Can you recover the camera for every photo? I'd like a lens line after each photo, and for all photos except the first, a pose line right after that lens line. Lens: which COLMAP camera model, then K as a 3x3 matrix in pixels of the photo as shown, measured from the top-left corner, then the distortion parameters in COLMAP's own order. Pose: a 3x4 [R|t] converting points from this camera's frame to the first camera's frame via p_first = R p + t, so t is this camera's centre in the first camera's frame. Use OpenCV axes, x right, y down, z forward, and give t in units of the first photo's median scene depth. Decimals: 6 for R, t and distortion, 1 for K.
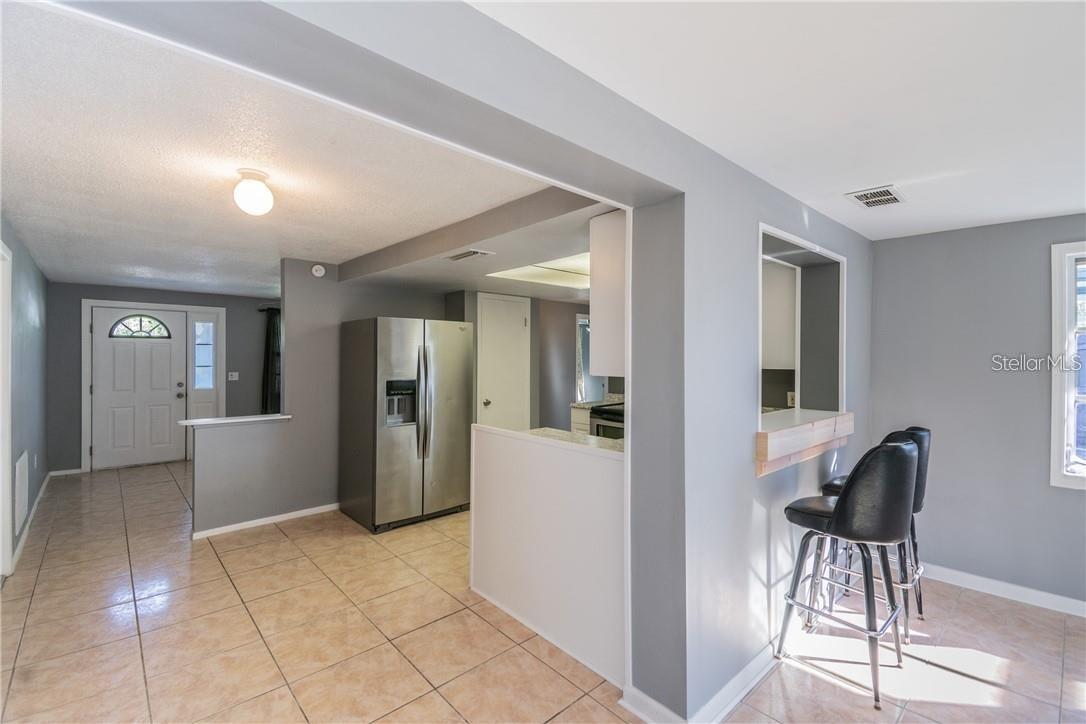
lens RADIAL K [[511.6, 0, 543.0], [0, 511.6, 362.0], [0, 0, 1]] dist [0.022191, -0.000583]
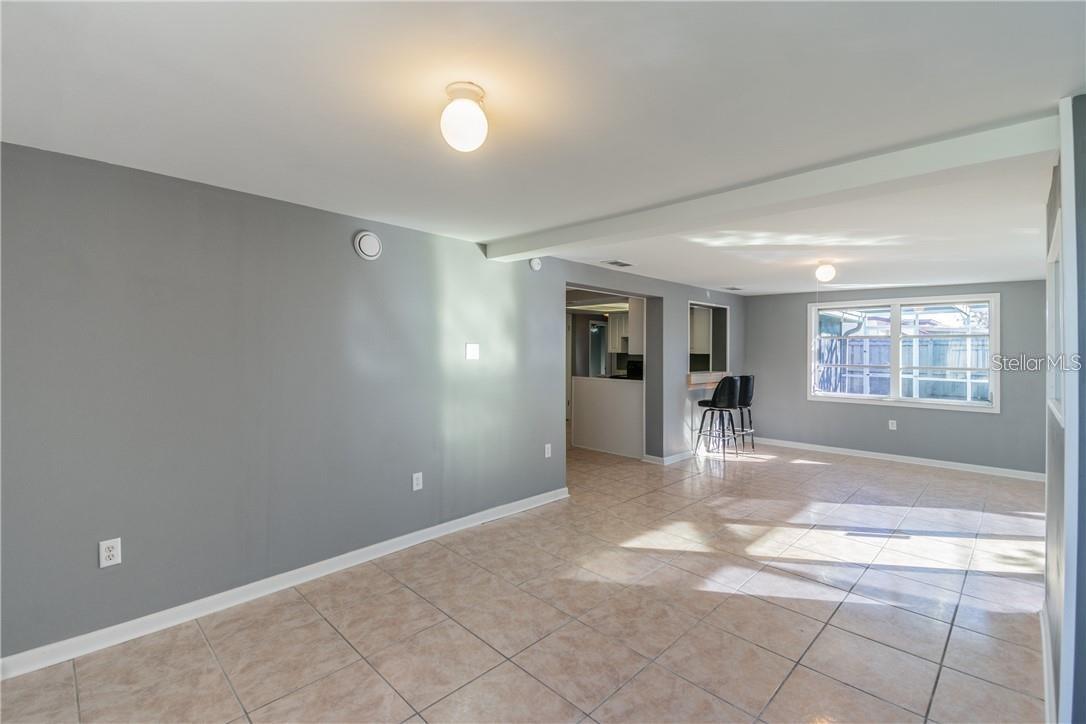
lens RADIAL K [[470.0, 0, 544.0], [0, 470.0, 348.0], [0, 0, 1]] dist [0.021782, 0.000093]
pose [[0.999415, 0.002231, 0.034138, -0.437415], [-0.001860, 0.999939, -0.010881, 0.018523], [-0.034160, 0.010811, 0.999358, -1.475569]]
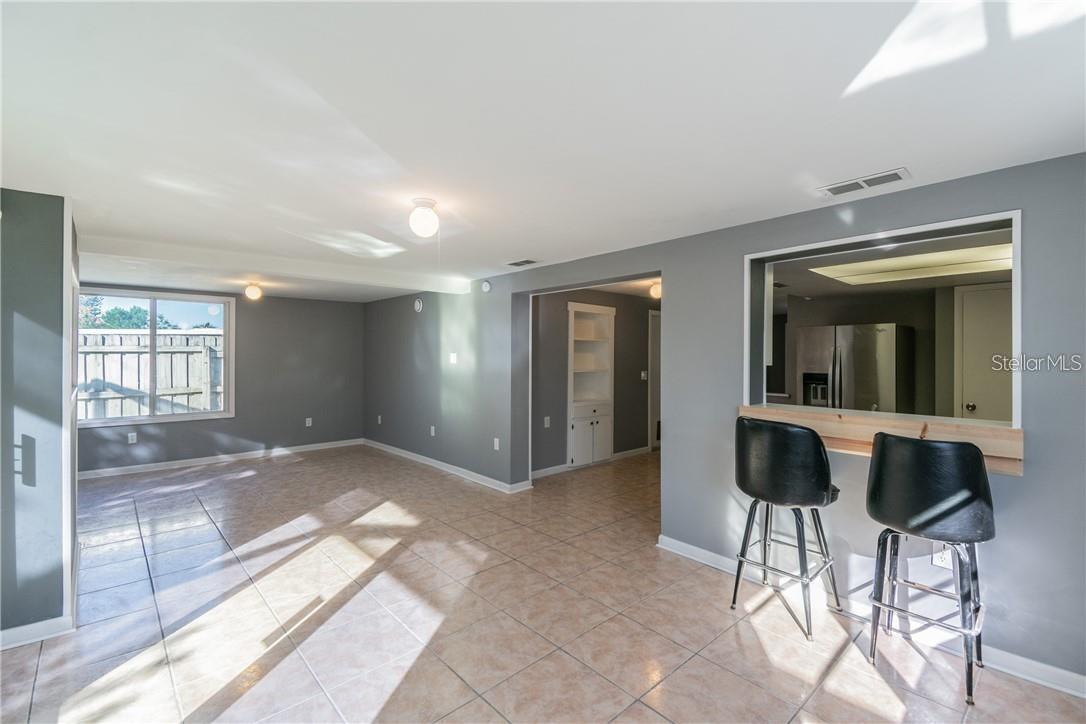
lens RADIAL K [[475.0, 0, 549.7], [0, 475.0, 357.4], [0, 0, 1]] dist [0.048433, -0.000230]
pose [[-0.002440, -0.002784, -0.999993, 1.615704], [-0.015801, 0.999871, -0.002746, 0.009135], [0.999872, 0.015795, -0.002483, 0.433212]]
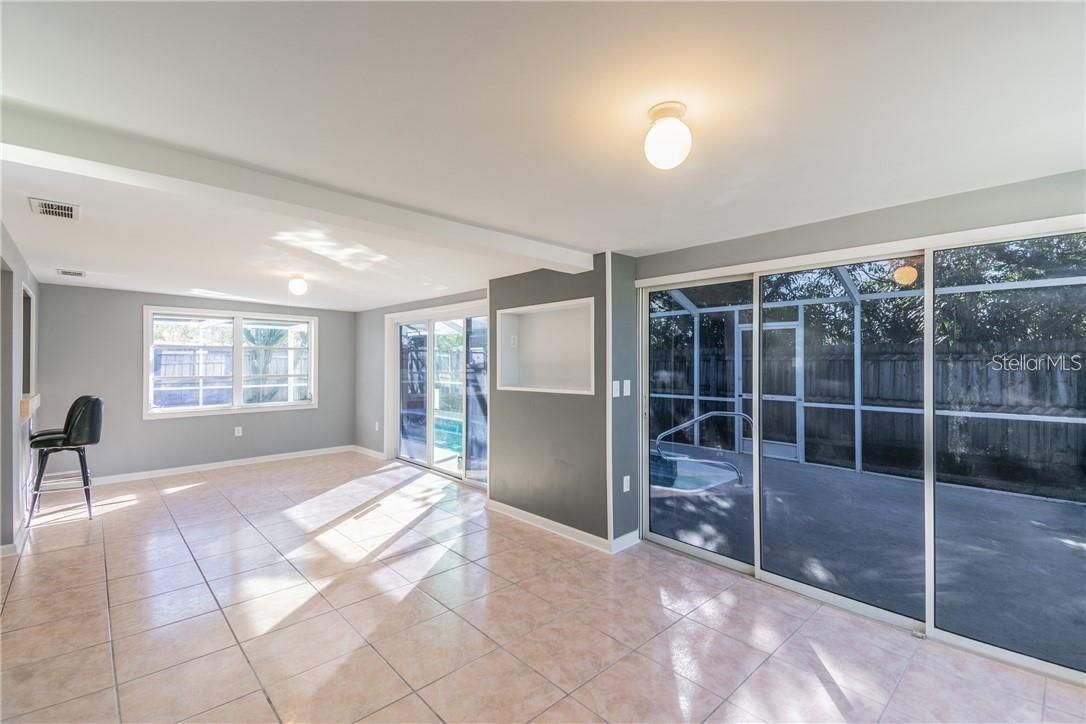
lens RADIAL K [[467.6, 0, 543.9], [0, 467.6, 358.2], [0, 0, 1]] dist [0.003025, 0.000072]
pose [[-0.002702, 0.003780, 0.999989, -1.113725], [0.008009, 0.999961, -0.003758, 0.010406], [-0.999964, 0.007999, -0.002732, -0.733735]]
